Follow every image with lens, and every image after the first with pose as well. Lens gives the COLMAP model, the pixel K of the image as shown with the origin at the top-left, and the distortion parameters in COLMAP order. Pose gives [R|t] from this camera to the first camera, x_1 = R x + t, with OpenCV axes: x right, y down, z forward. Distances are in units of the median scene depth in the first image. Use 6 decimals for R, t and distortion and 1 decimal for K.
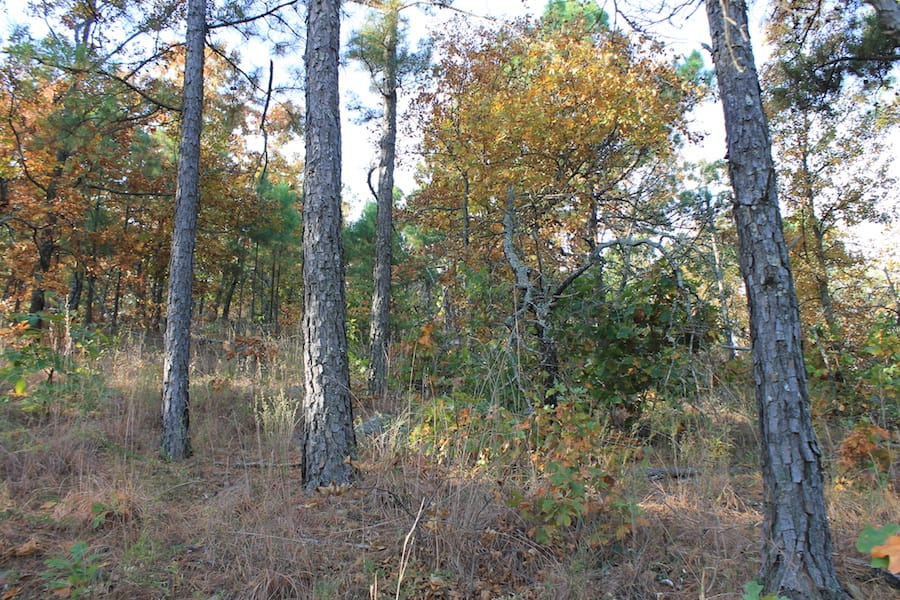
lens RADIAL K [[759.3, 0, 450.9], [0, 759.3, 303.4], [0, 0, 1]] dist [-0.156297, 0.137634]
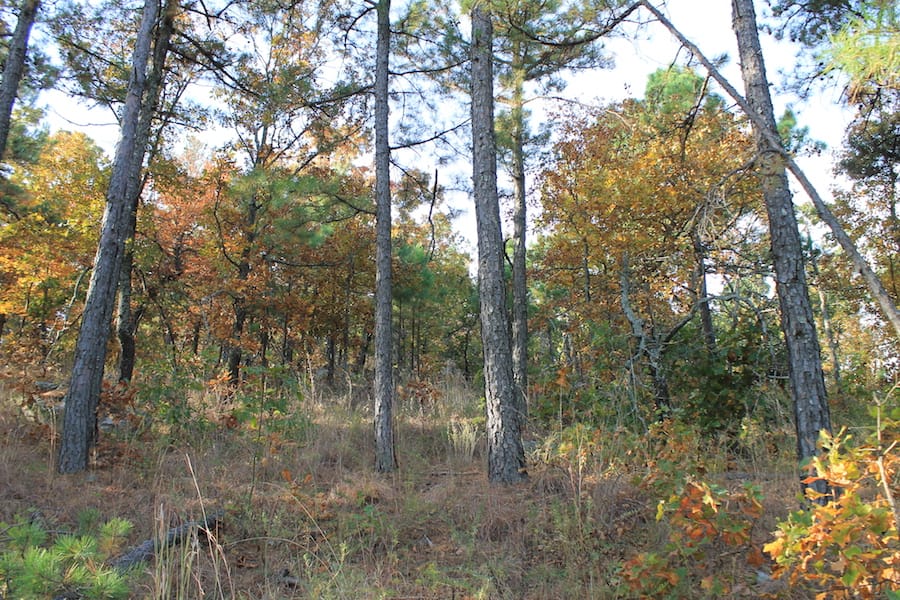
lens RADIAL K [[761.1, 0, 455.7], [0, 761.1, 303.6], [0, 0, 1]] dist [-0.179099, 0.167476]
pose [[0.989089, -0.035154, -0.143066, -0.023290], [0.026526, 0.997738, -0.061775, -0.007104], [0.144914, 0.057306, 0.987783, -0.275627]]
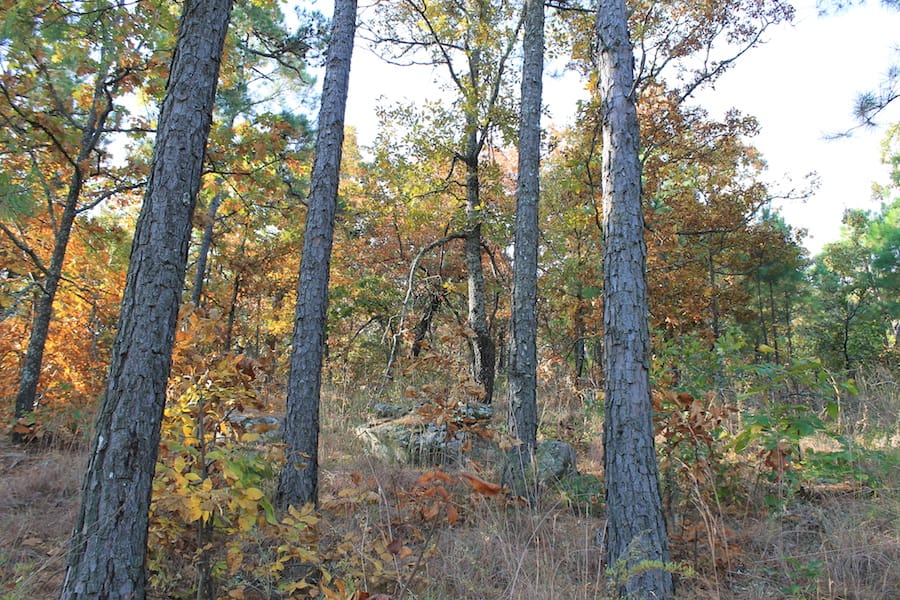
lens RADIAL K [[759.3, 0, 450.9], [0, 759.3, 303.4], [0, 0, 1]] dist [-0.156297, 0.137634]
pose [[0.901538, -0.097587, -0.421551, -0.523890], [0.063714, 0.993555, -0.093745, 0.000657], [0.427983, 0.057656, 0.901946, 0.121945]]
